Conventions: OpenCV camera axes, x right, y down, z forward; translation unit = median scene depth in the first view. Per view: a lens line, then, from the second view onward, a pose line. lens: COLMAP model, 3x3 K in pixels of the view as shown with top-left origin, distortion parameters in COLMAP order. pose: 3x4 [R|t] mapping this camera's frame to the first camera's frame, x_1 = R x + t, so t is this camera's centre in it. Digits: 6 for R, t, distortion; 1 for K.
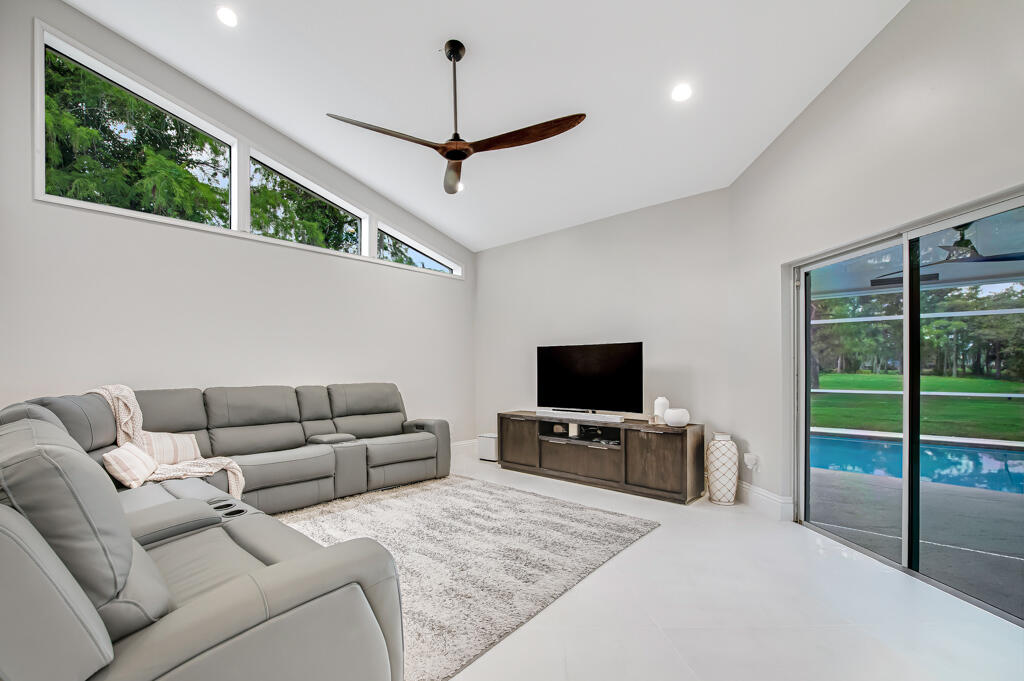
lens RADIAL K [[460.9, 0, 464.8], [0, 460.9, 374.8], [0, 0, 1]] dist [-0.000085, -0.000844]
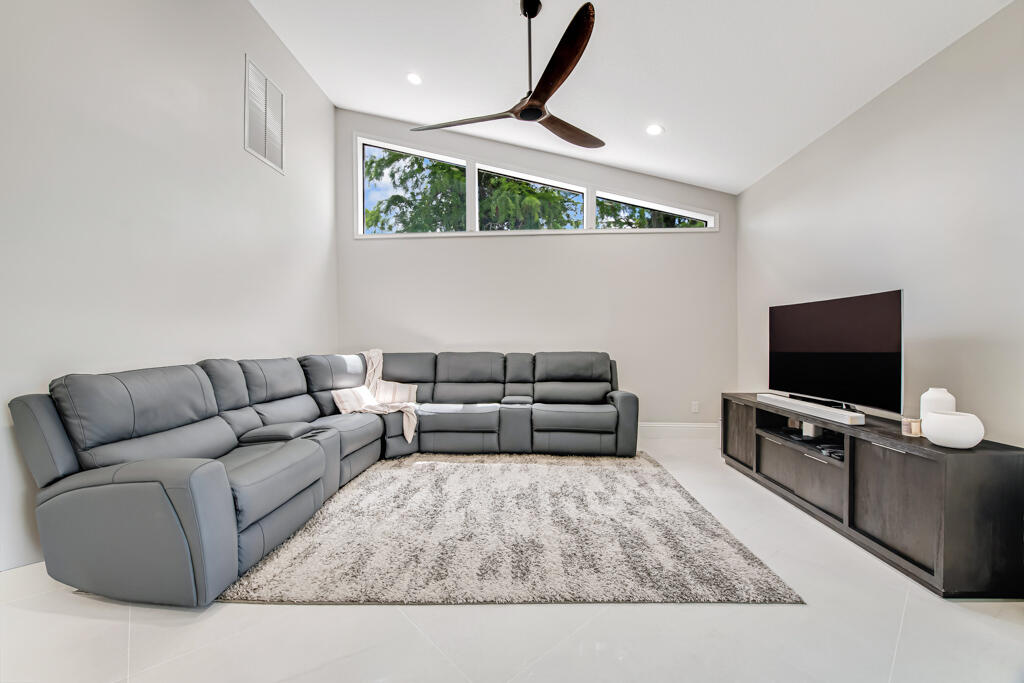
lens RADIAL K [[416.7, 0, 493.8], [0, 416.7, 349.4], [0, 0, 1]] dist [-0.013651, -0.000079]
pose [[0.652925, 0.016807, -0.757236, 0.463423], [-0.006285, 0.999840, 0.016773, -0.003604], [0.757396, -0.006193, 0.652926, 0.301460]]
